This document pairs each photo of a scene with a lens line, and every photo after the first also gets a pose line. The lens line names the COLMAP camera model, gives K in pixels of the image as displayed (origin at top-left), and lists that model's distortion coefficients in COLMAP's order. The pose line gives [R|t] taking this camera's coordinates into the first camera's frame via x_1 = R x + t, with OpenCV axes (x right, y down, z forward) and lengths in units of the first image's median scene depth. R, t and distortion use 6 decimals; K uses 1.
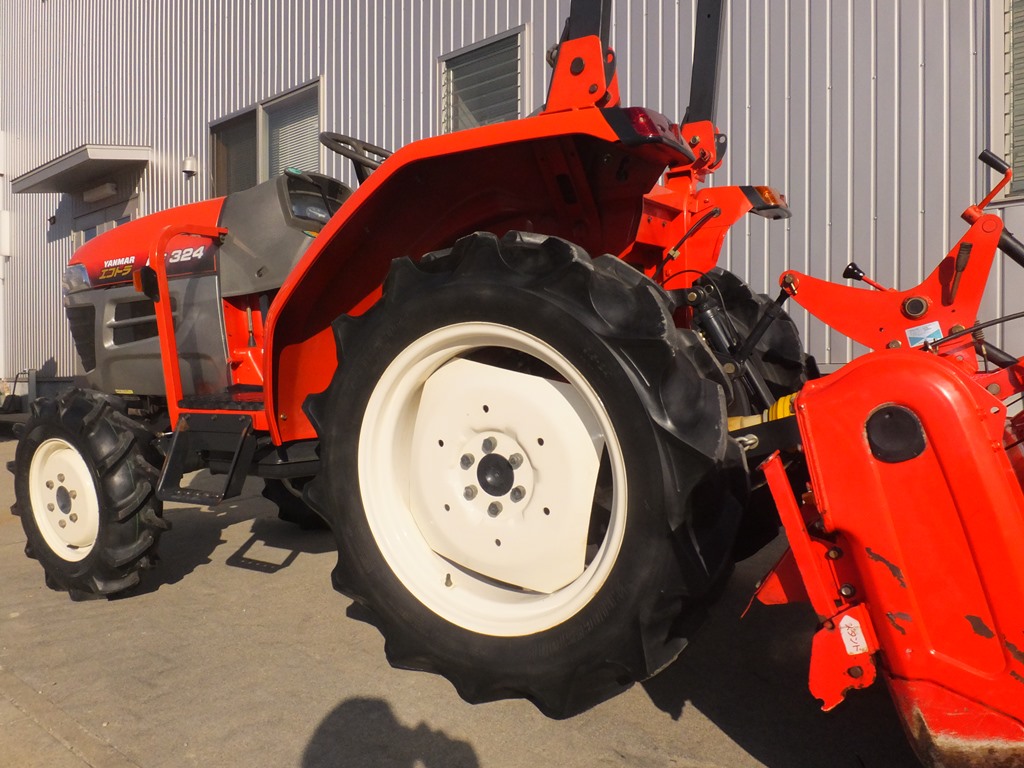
lens RADIAL K [[778.4, 0, 512.0], [0, 778.4, 384.0], [0, 0, 1]] dist [-0.004584, -0.006810]
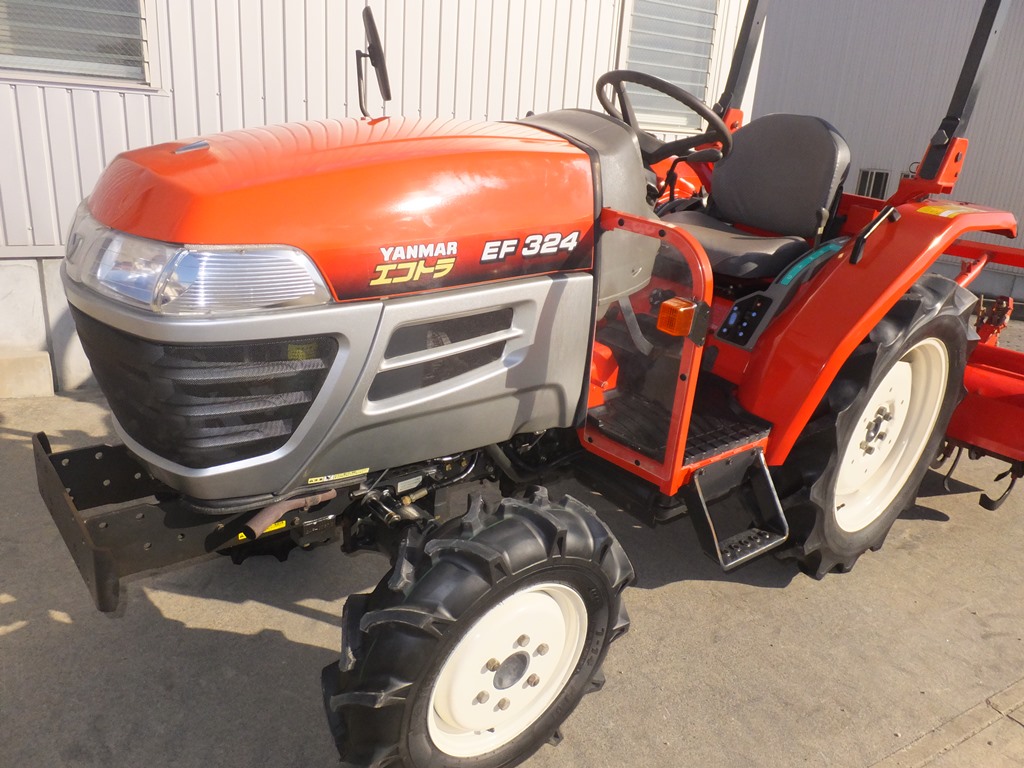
lens RADIAL K [[778.4, 0, 512.0], [0, 778.4, 384.0], [0, 0, 1]] dist [-0.004584, -0.006810]
pose [[0.321514, -0.265168, 0.909018, -1.050072], [-0.058340, 0.952618, 0.298521, -0.246907], [-0.945106, -0.149011, 0.290810, 0.827313]]
